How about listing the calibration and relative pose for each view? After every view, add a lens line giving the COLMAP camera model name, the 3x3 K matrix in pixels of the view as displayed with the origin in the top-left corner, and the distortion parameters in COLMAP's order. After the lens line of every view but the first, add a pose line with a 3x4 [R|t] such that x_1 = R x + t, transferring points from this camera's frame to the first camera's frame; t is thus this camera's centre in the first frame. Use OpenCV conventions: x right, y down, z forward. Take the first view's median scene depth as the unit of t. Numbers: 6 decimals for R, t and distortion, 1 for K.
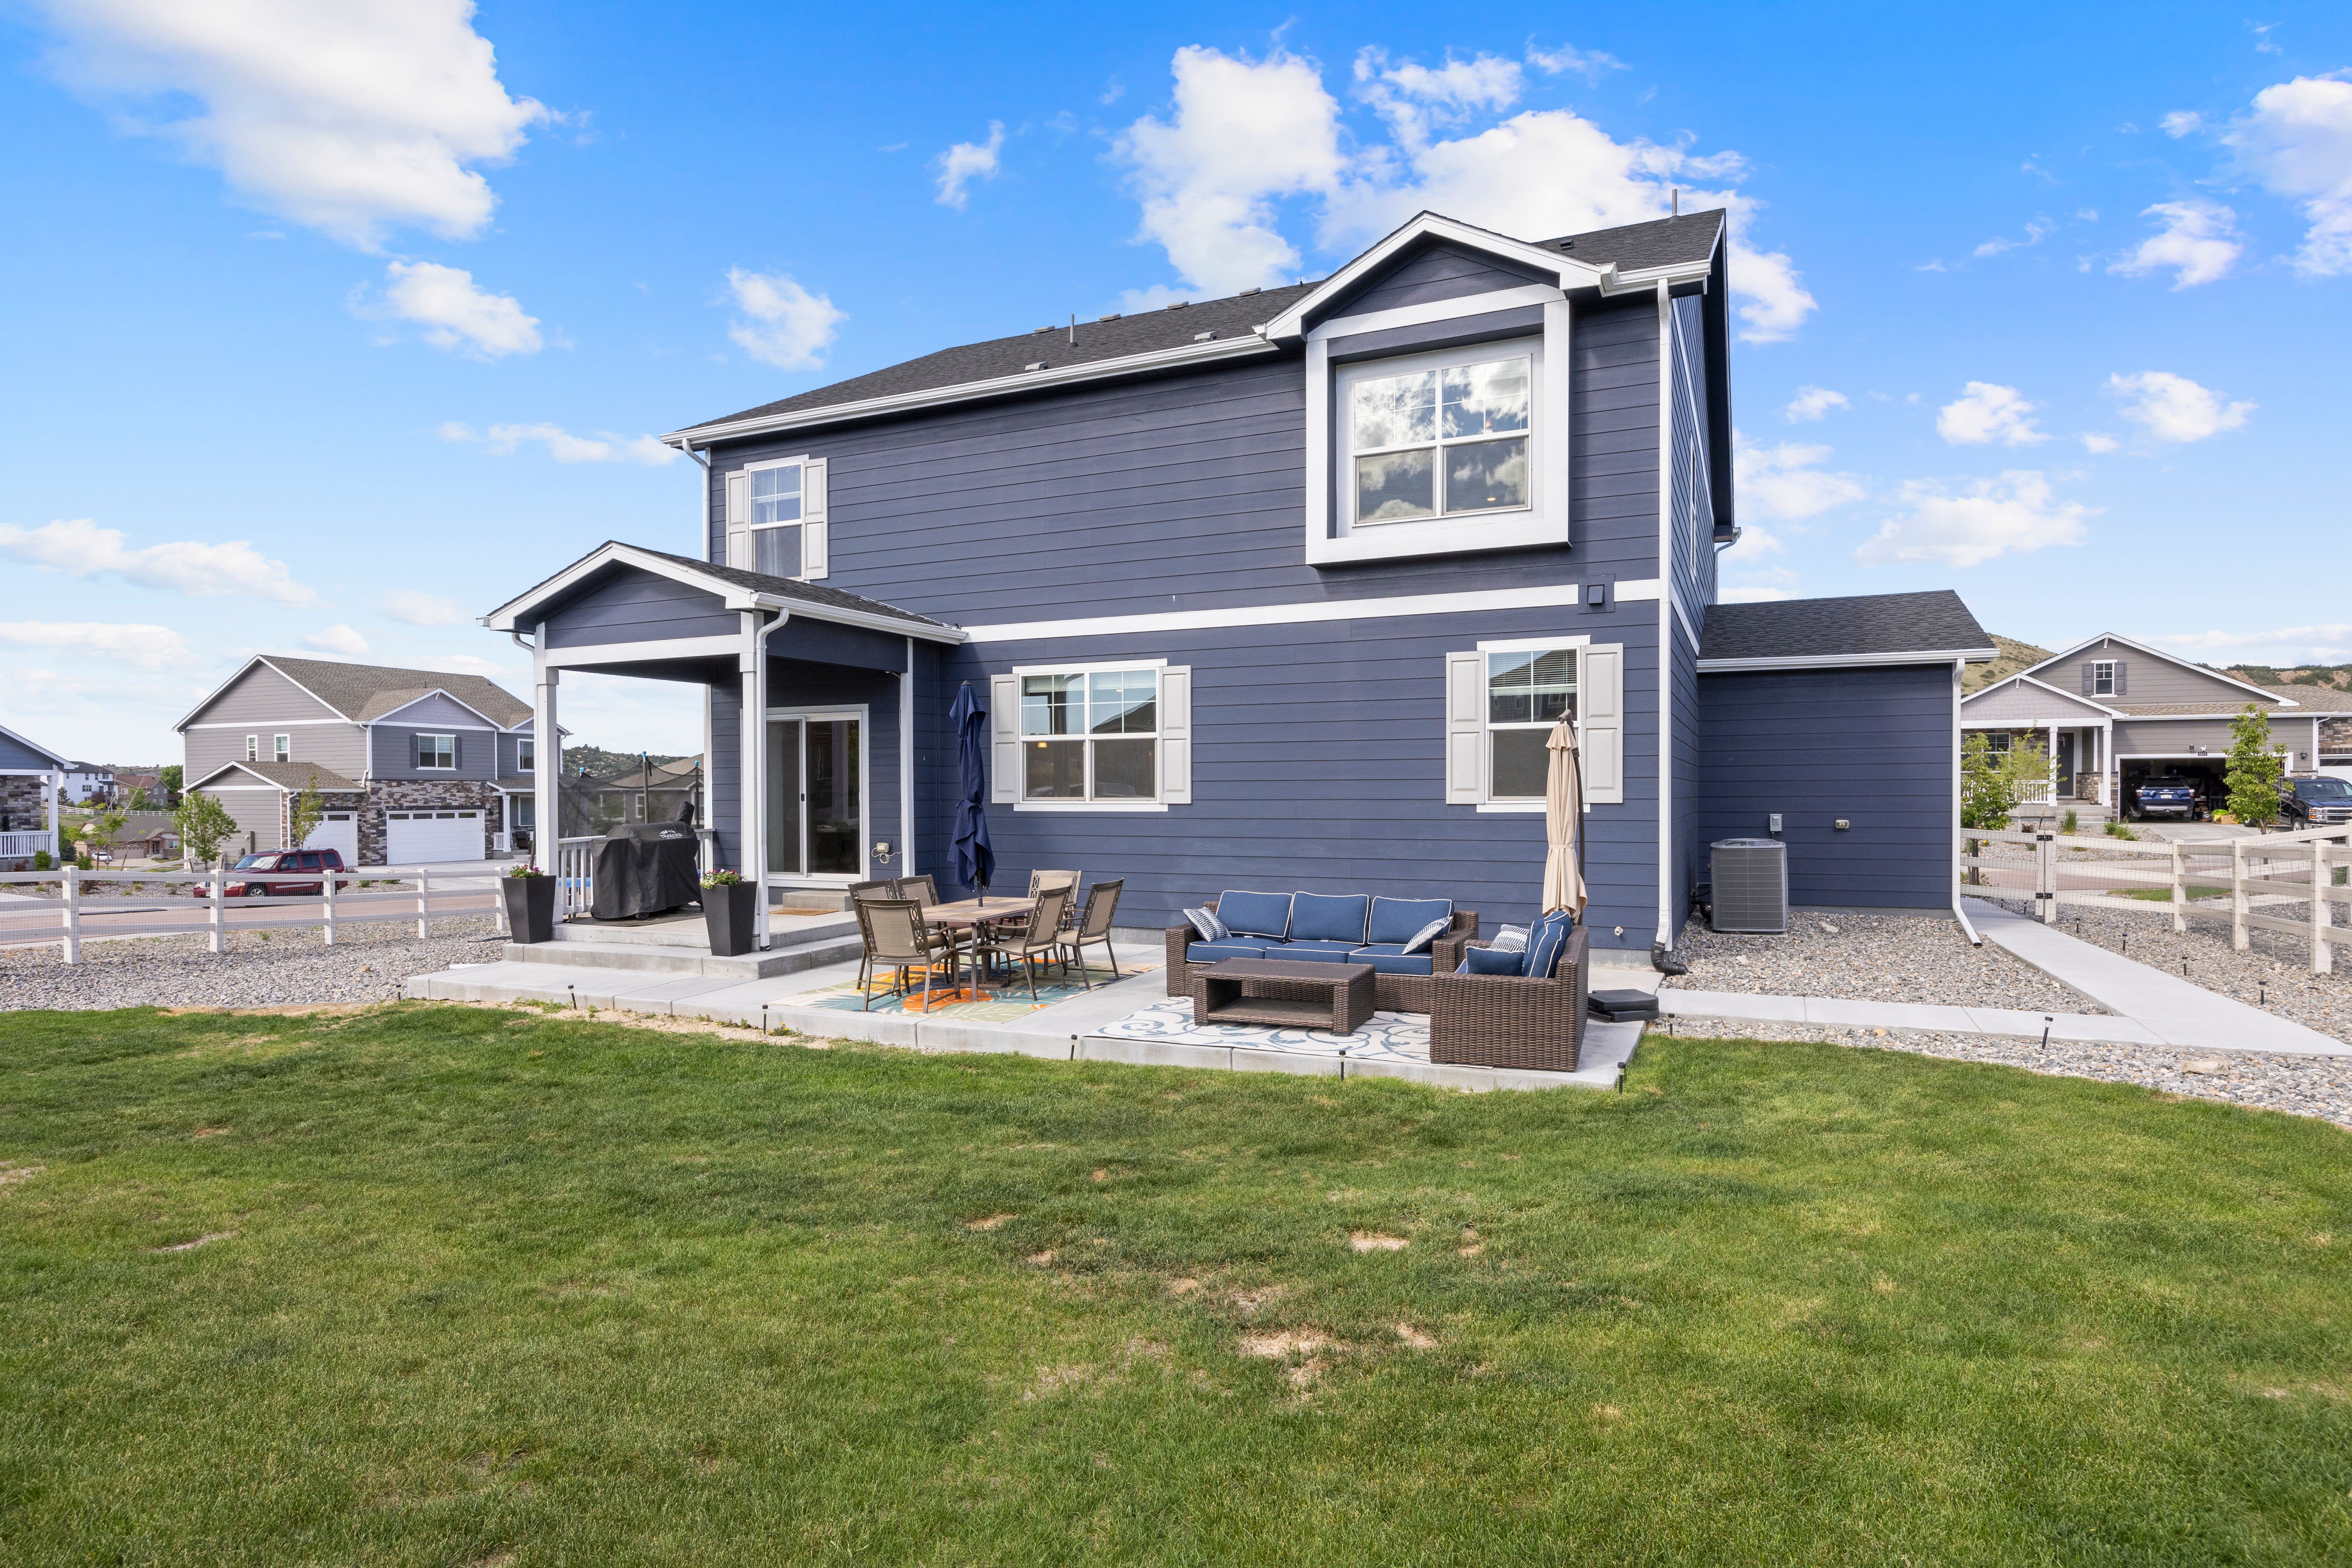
lens RADIAL K [[1223.7, 0, 1186.2], [0, 1223.7, 807.7], [0, 0, 1]] dist [-0.000713, -0.000529]
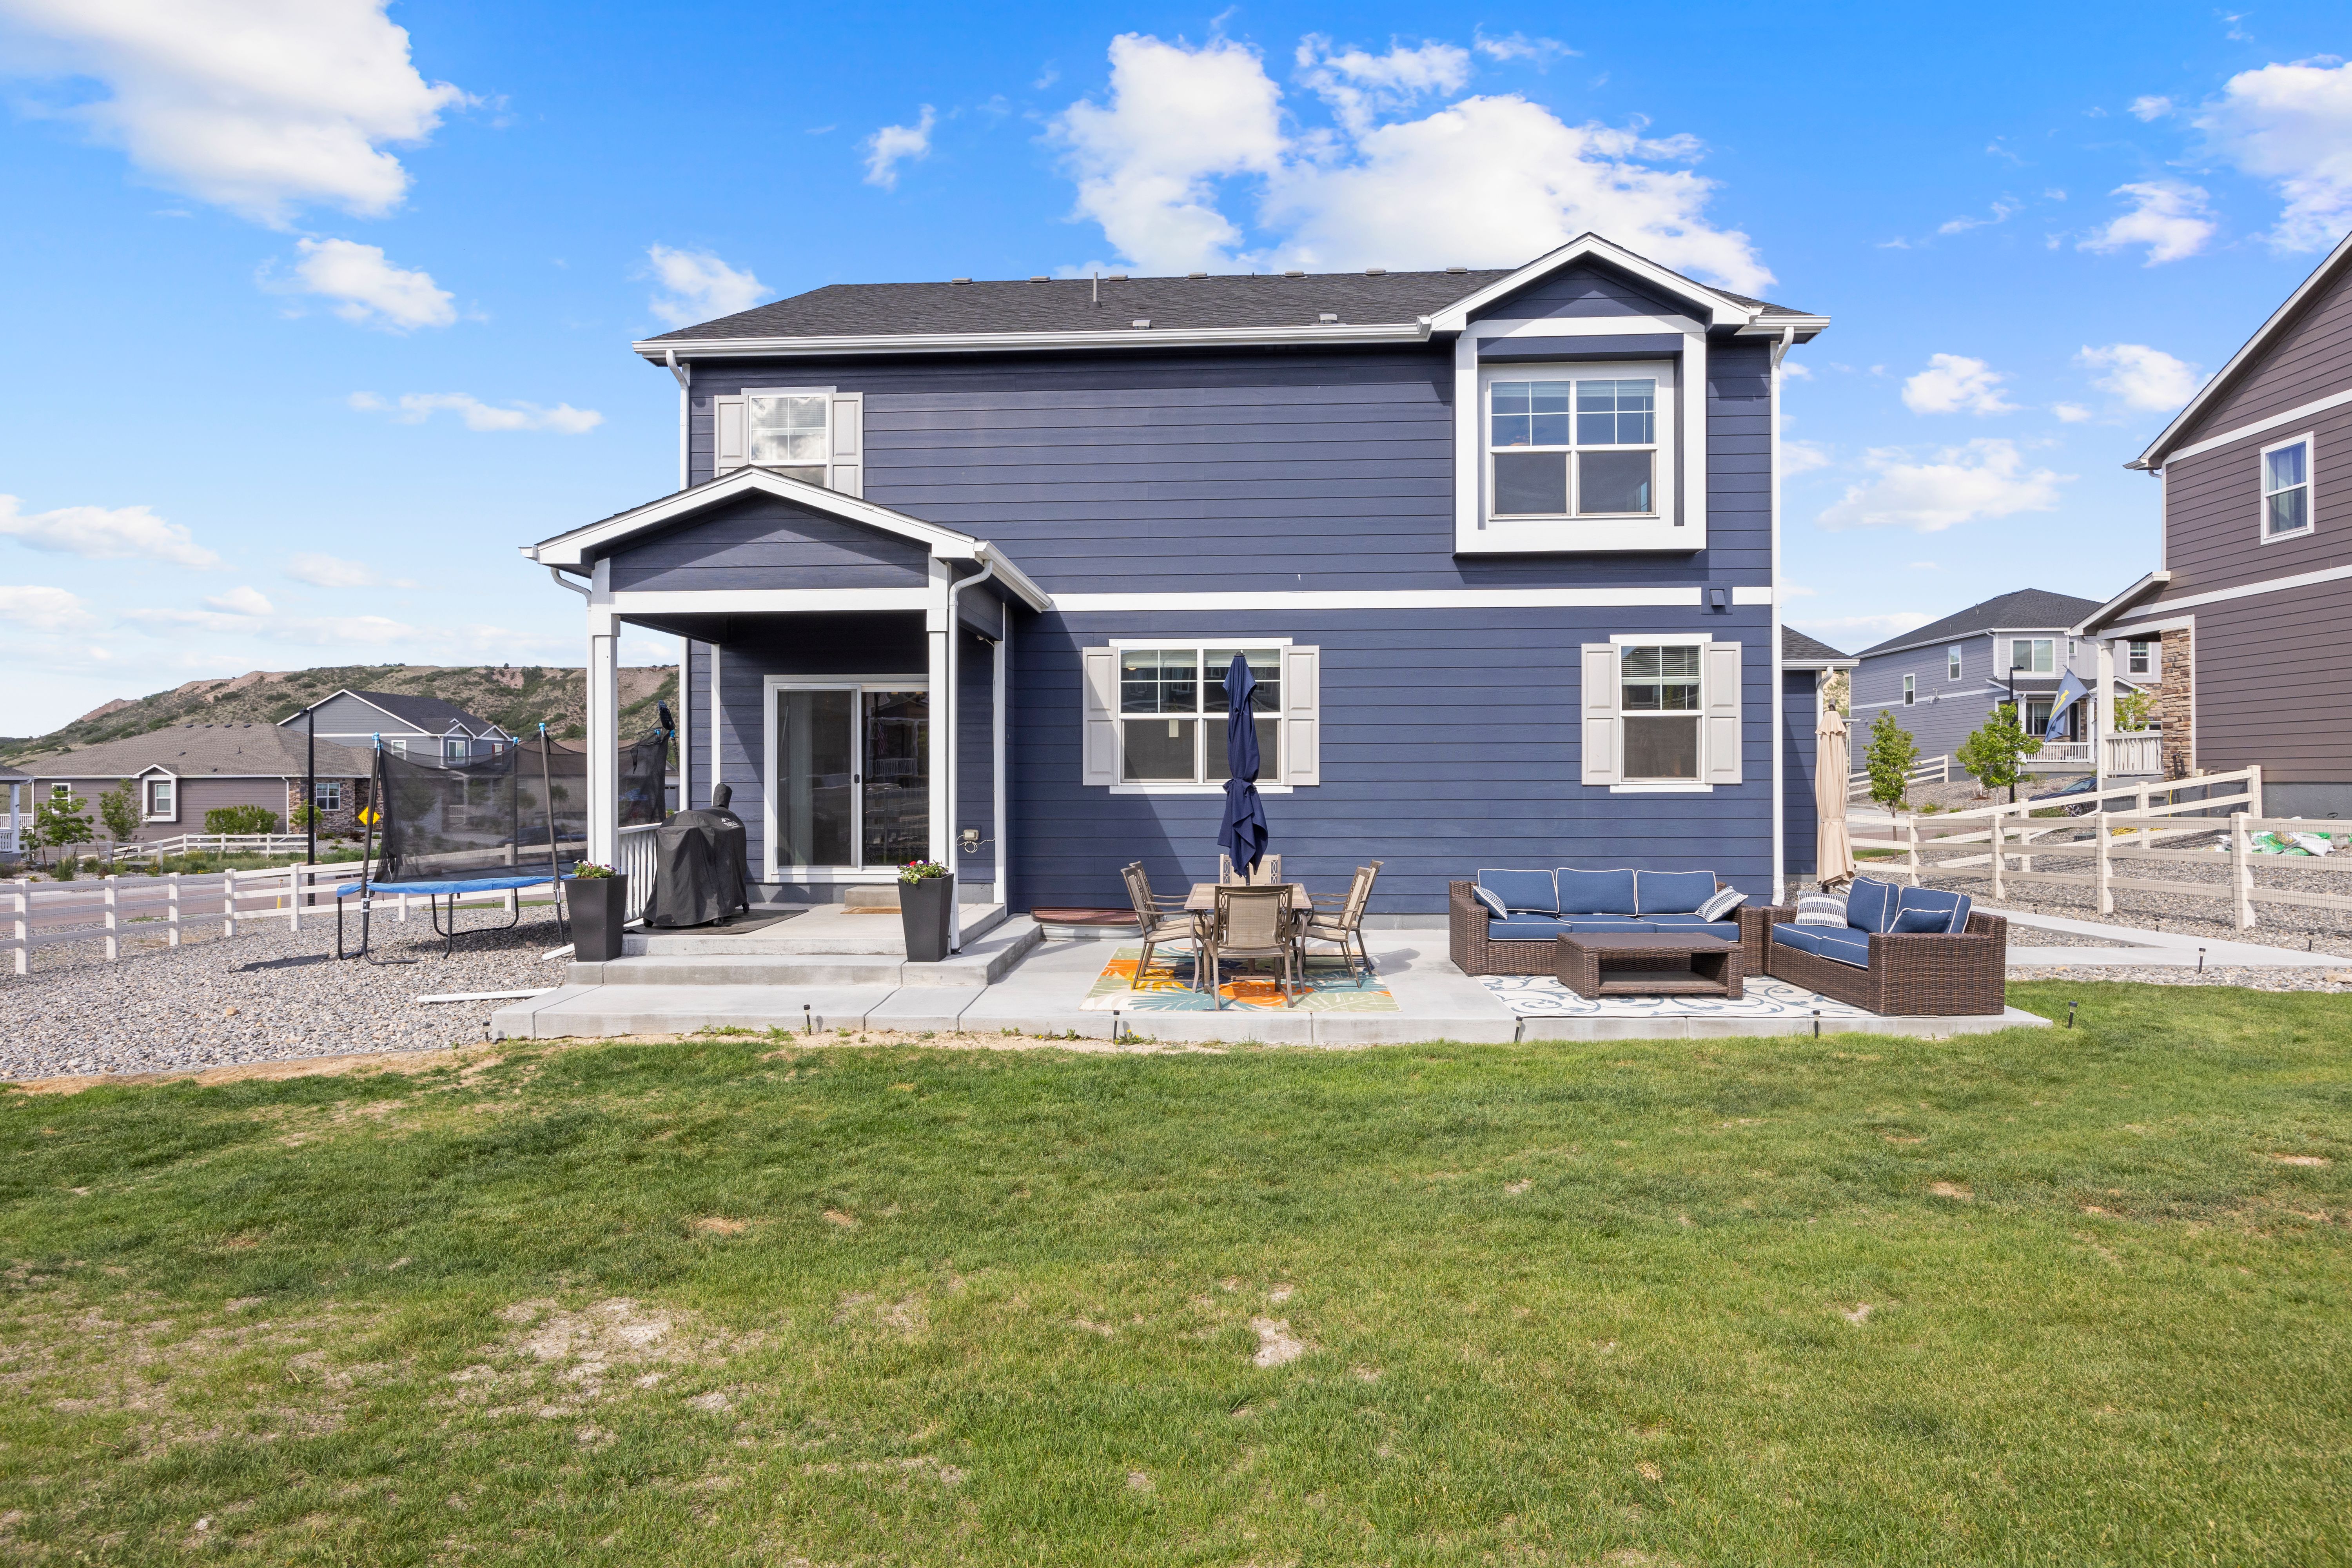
lens RADIAL K [[1214.9, 0, 1151.9], [0, 1214.9, 781.0], [0, 0, 1]] dist [-0.001782, -0.001340]
pose [[0.931281, 0.001348, 0.364300, -0.511795], [0.004101, 0.999891, -0.014185, 0.007157], [-0.364279, 0.014705, 0.931174, 0.142831]]
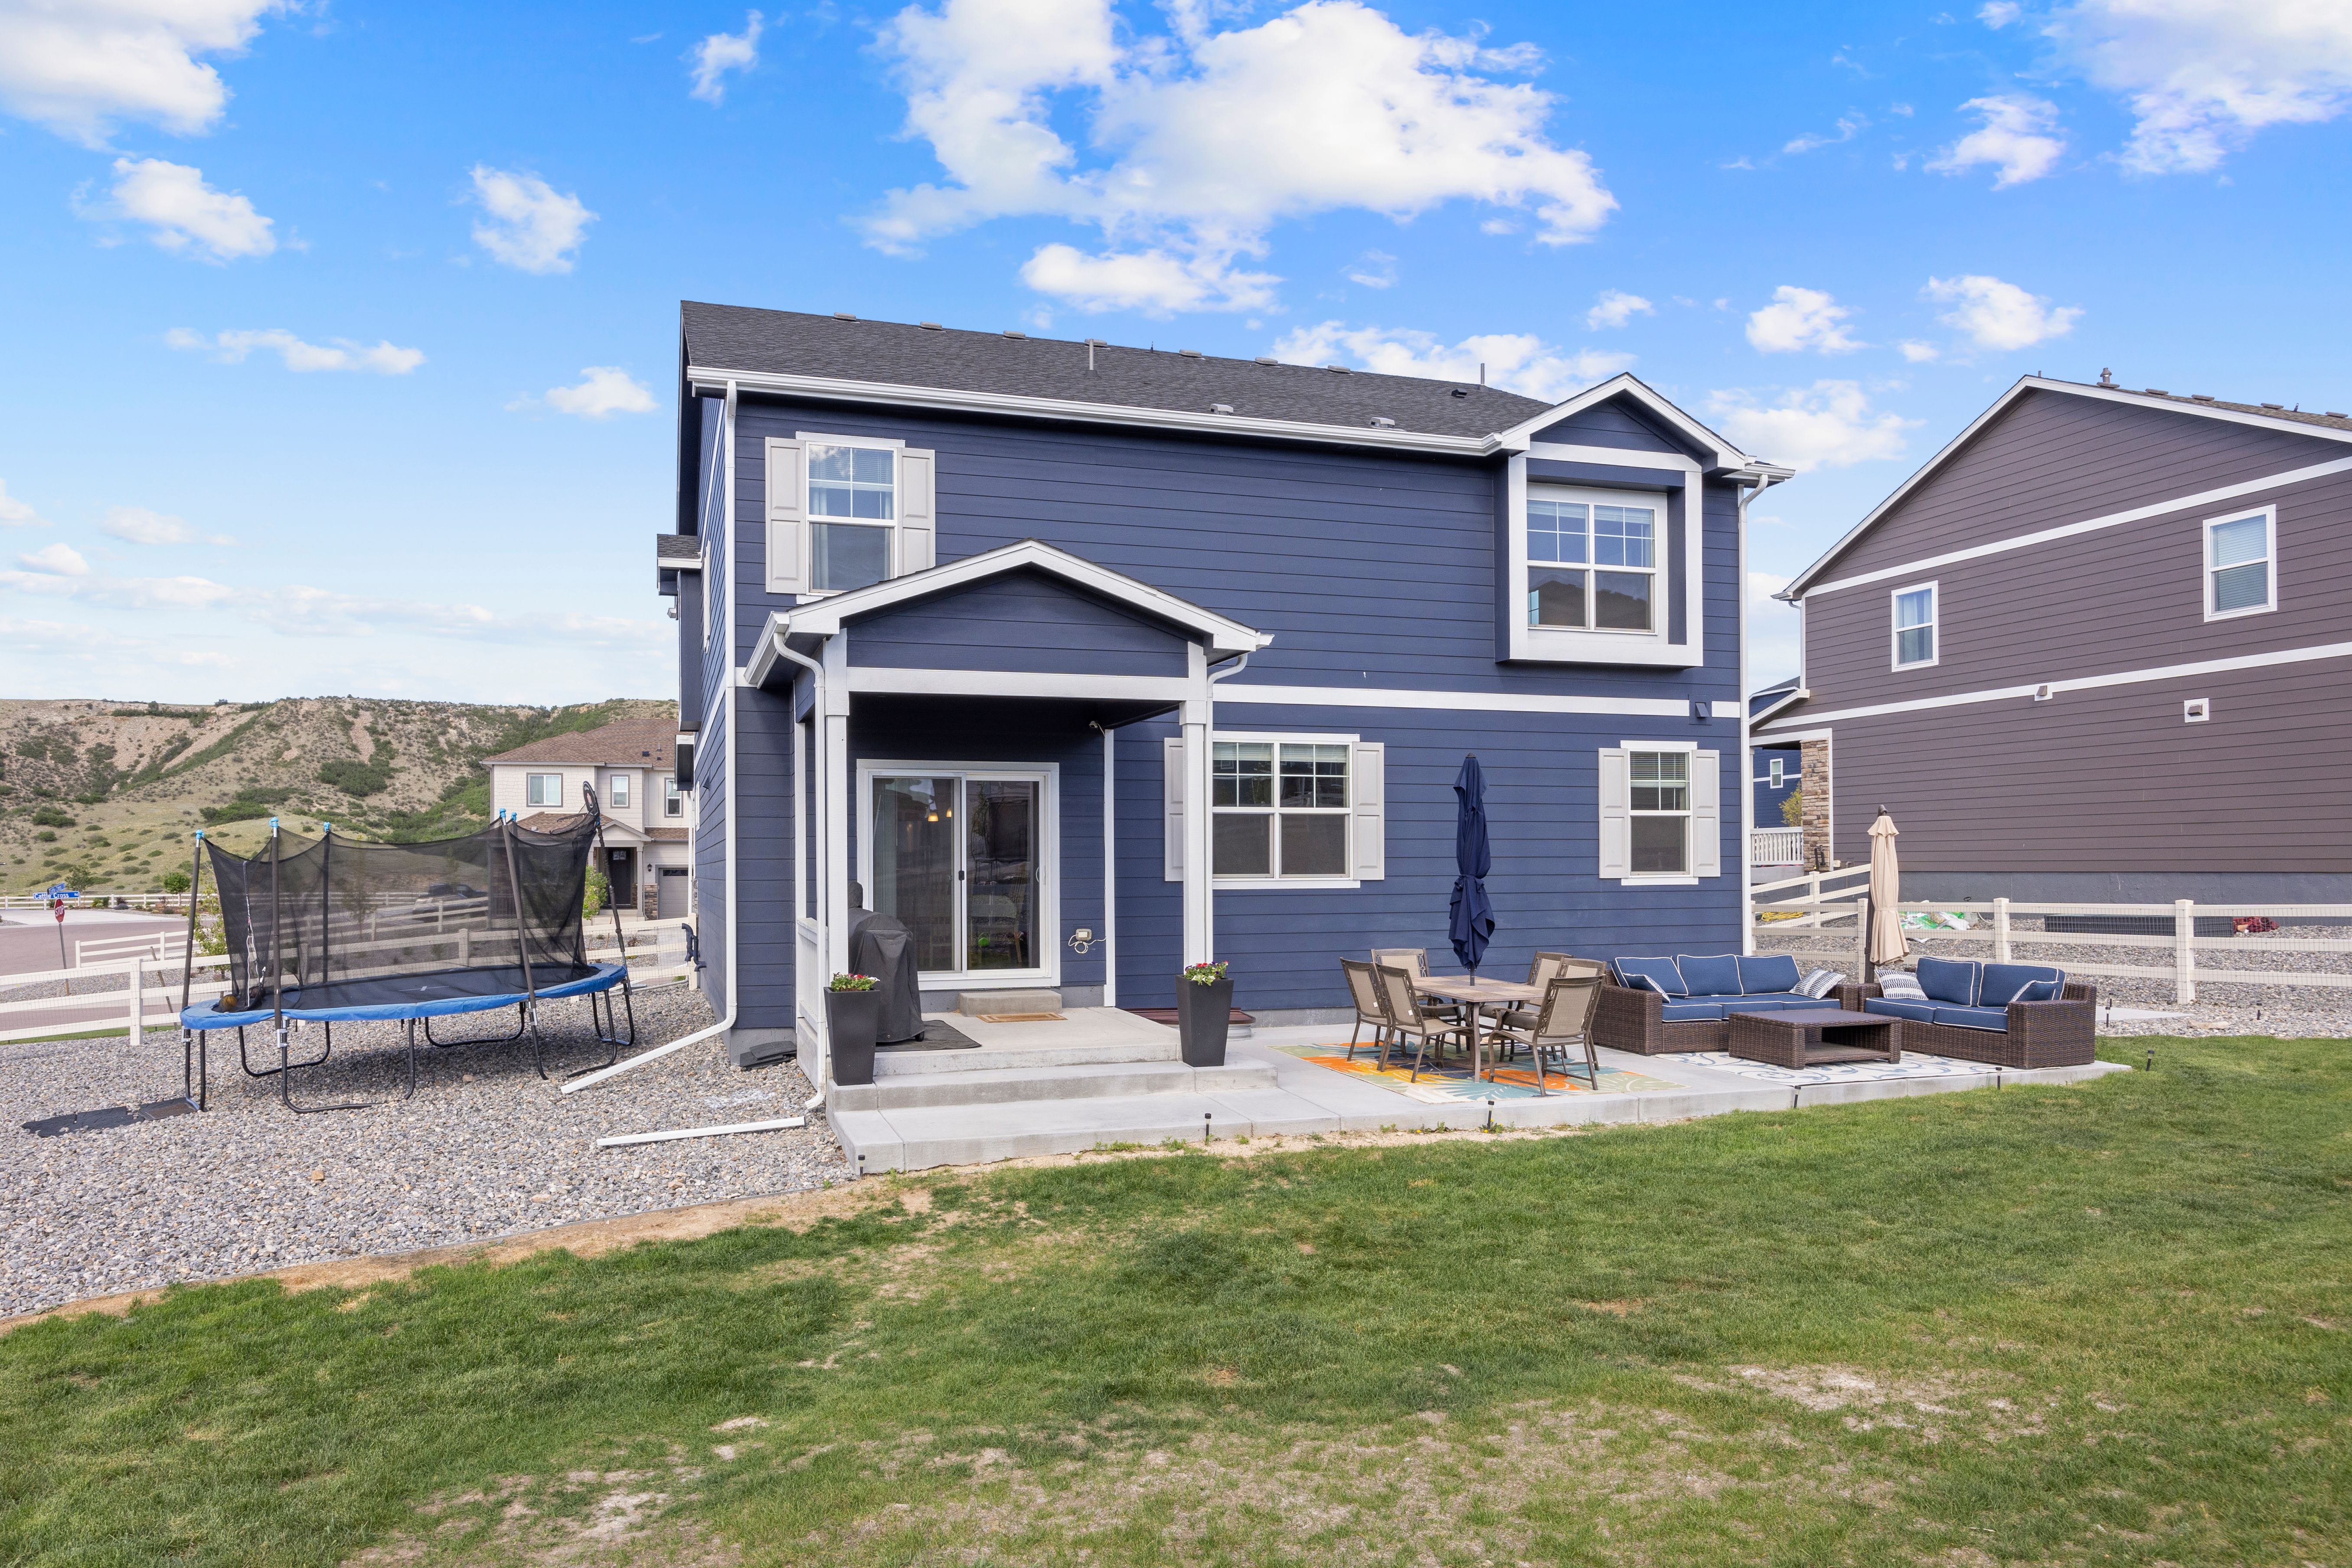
lens RADIAL K [[1351.4, 0, 1032.4], [0, 1351.4, 865.6], [0, 0, 1]] dist [-0.001242, 0.000551]
pose [[0.767707, 0.001046, 0.640800, -0.994150], [0.010178, 0.999853, -0.013825, -0.002729], [-0.640720, 0.017136, 0.767583, 0.351957]]
